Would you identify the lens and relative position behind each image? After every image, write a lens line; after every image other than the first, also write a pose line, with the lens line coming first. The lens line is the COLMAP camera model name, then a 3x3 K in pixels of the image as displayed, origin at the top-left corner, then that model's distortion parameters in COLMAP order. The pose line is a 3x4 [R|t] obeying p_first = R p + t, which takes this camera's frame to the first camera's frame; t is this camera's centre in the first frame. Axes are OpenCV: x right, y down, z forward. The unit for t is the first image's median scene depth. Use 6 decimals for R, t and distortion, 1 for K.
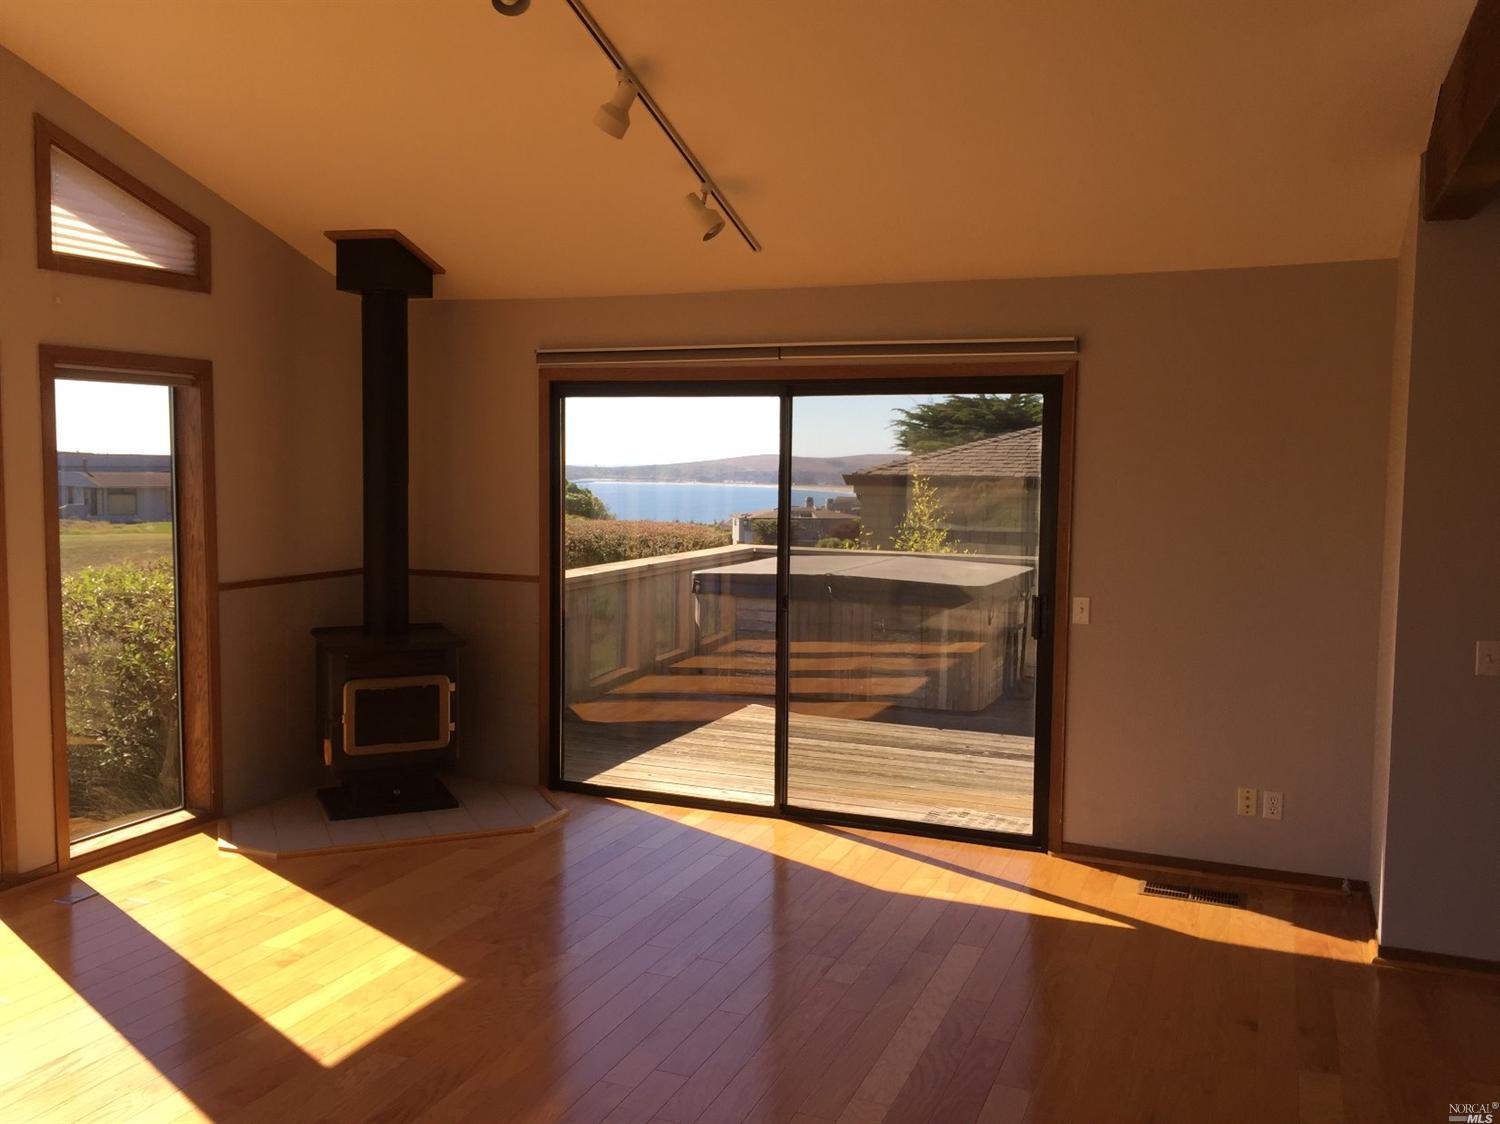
lens RADIAL K [[1285.7, 0, 757.8], [0, 1285.7, 564.7], [0, 0, 1]] dist [0.092120, -0.116311]
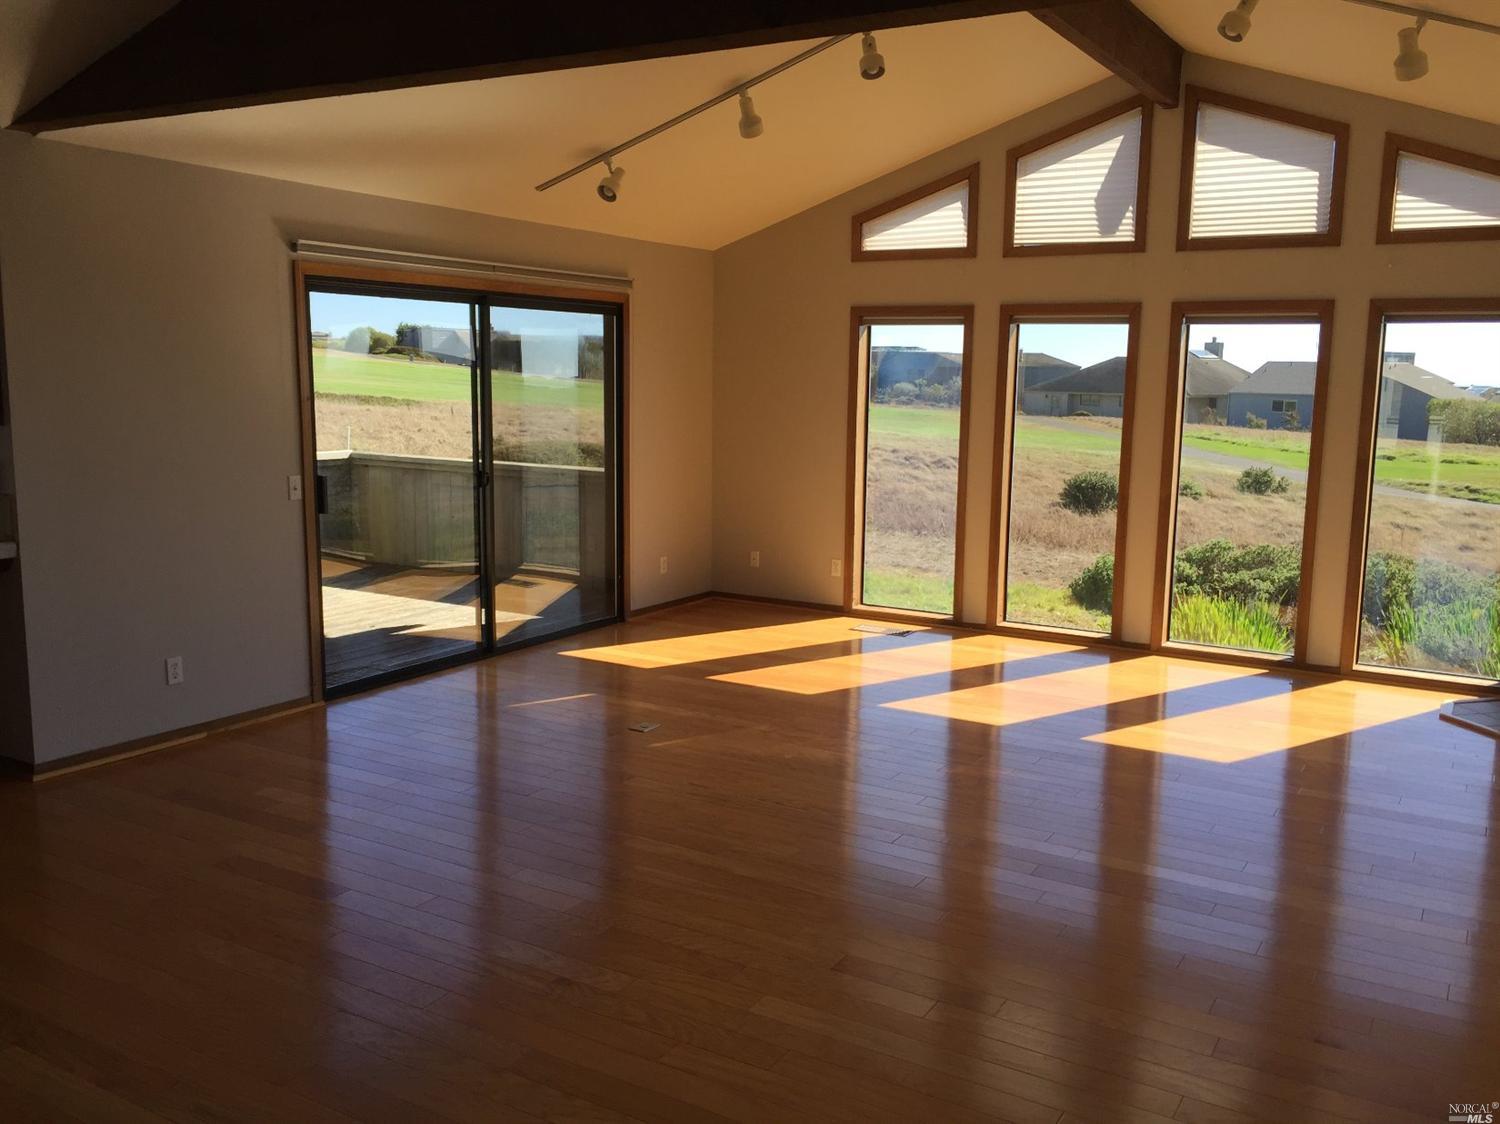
lens RADIAL K [[1292.6, 0, 754.4], [0, 1292.6, 560.3], [0, 0, 1]] dist [0.094636, -0.148762]
pose [[-0.151413, 0.126867, -0.980295, 0.839900], [-0.103138, 0.984288, 0.143314, -0.022917], [0.983075, 0.122806, -0.135950, 0.499702]]
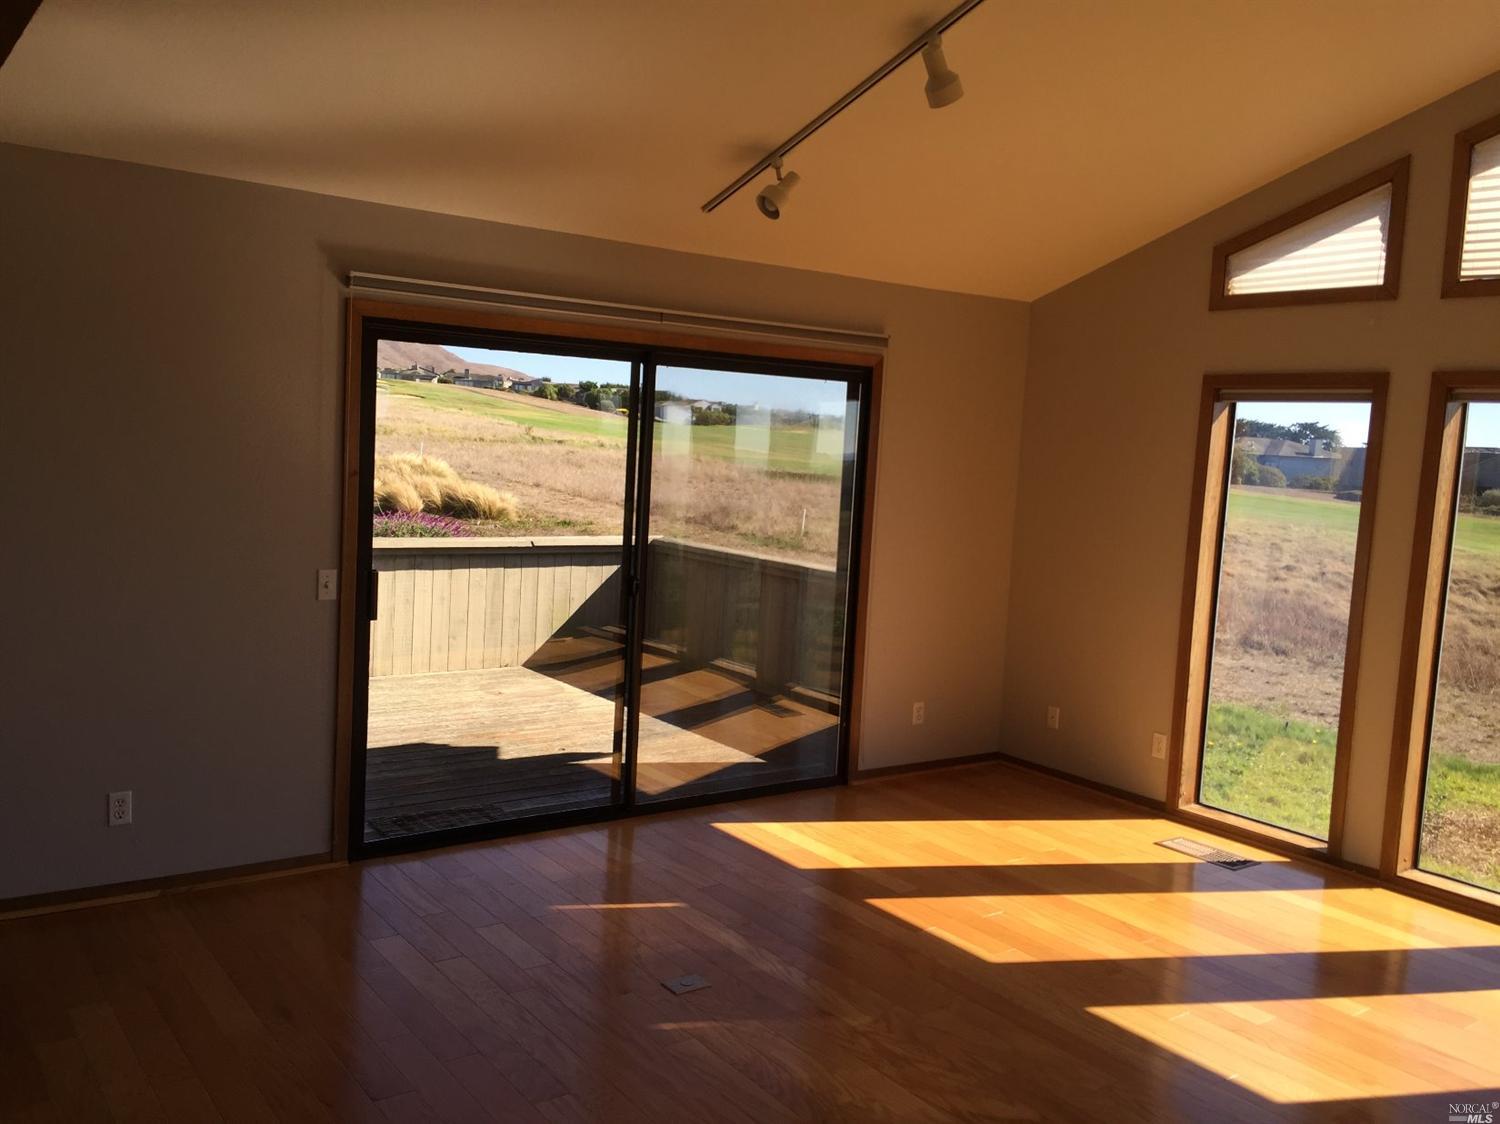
lens RADIAL K [[1285.7, 0, 757.8], [0, 1285.7, 564.7], [0, 0, 1]] dist [0.092120, -0.116311]
pose [[-0.530676, 0.039382, -0.846659, 0.401094], [-0.131144, 0.983075, 0.127927, -0.044500], [0.837368, 0.178922, -0.516529, 0.635053]]
